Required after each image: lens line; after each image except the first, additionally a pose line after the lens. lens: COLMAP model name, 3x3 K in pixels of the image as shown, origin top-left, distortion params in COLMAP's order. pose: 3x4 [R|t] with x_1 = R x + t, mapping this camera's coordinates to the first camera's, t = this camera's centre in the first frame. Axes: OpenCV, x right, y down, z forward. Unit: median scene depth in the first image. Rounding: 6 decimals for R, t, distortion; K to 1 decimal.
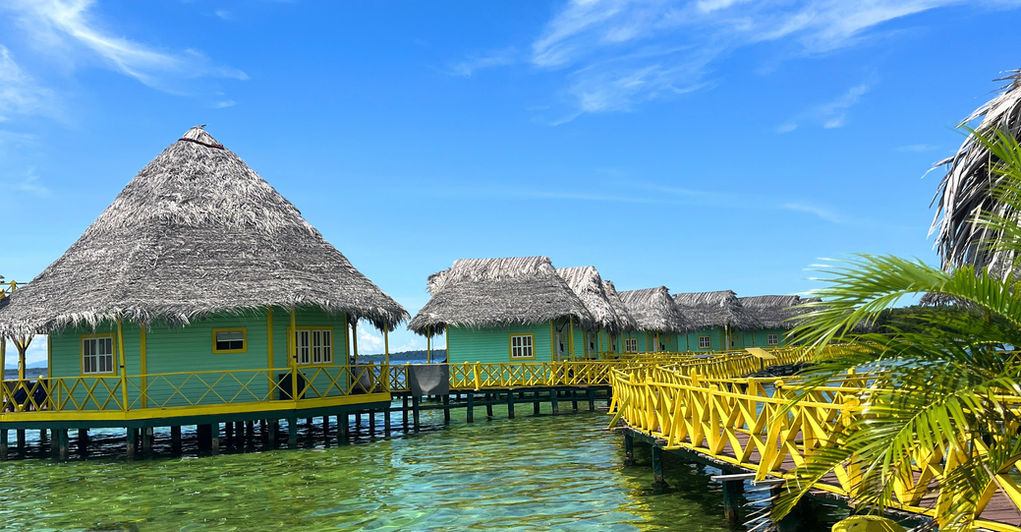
lens RADIAL K [[1046.8, 0, 506.1], [0, 1046.8, 267.6], [0, 0, 1]] dist [0.129992, -0.354900]
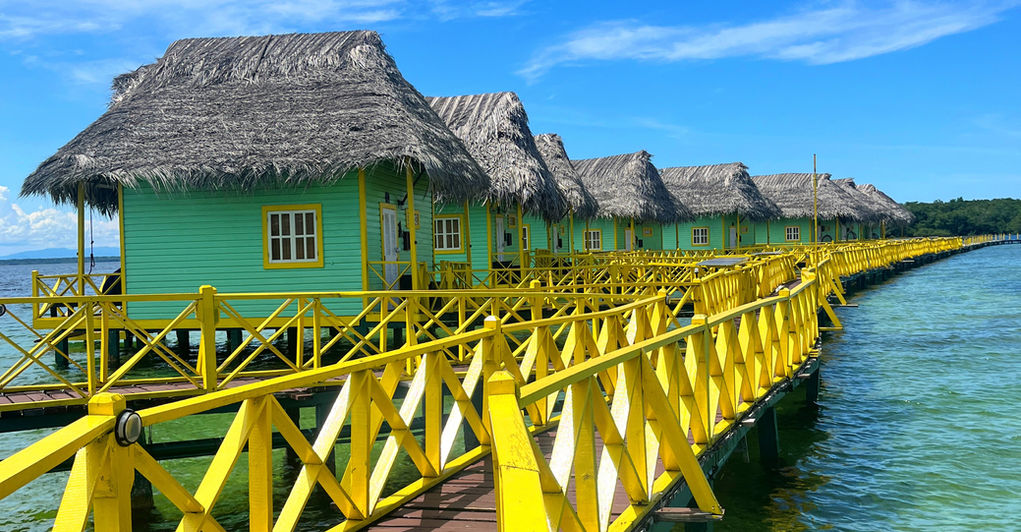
lens RADIAL K [[1046.8, 0, 506.1], [0, 1046.8, 267.6], [0, 0, 1]] dist [0.129992, -0.354900]
pose [[0.999838, 0.008564, 0.015850, 0.139083], [-0.010080, 0.995114, 0.098214, 0.068592], [-0.014931, -0.098358, 0.995039, 0.872065]]
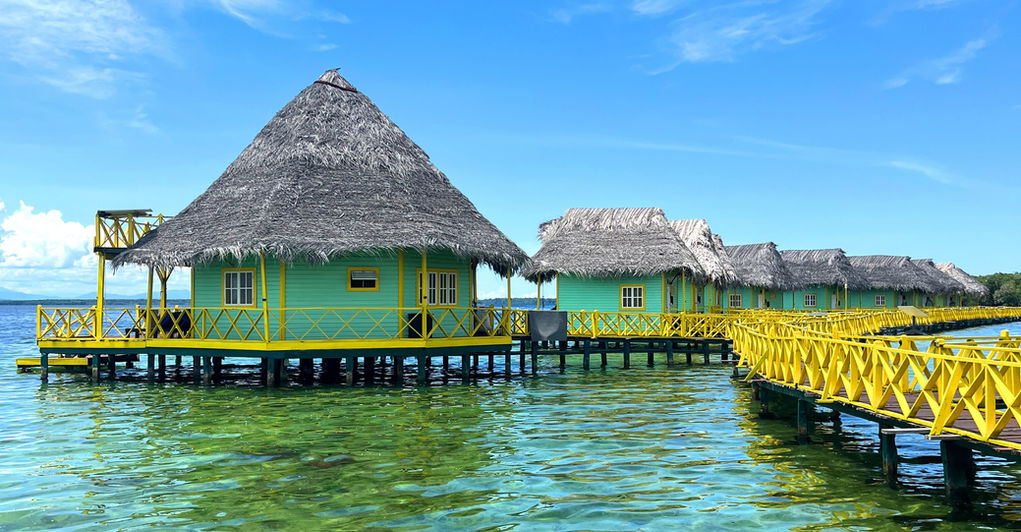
lens RADIAL K [[1046.8, 0, 506.1], [0, 1046.8, 267.6], [0, 0, 1]] dist [0.129992, -0.354900]
pose [[0.995606, 0.037173, -0.085952, -0.029729], [-0.032984, 0.998222, 0.049654, 0.001722], [0.087645, -0.046601, 0.995061, -0.011934]]
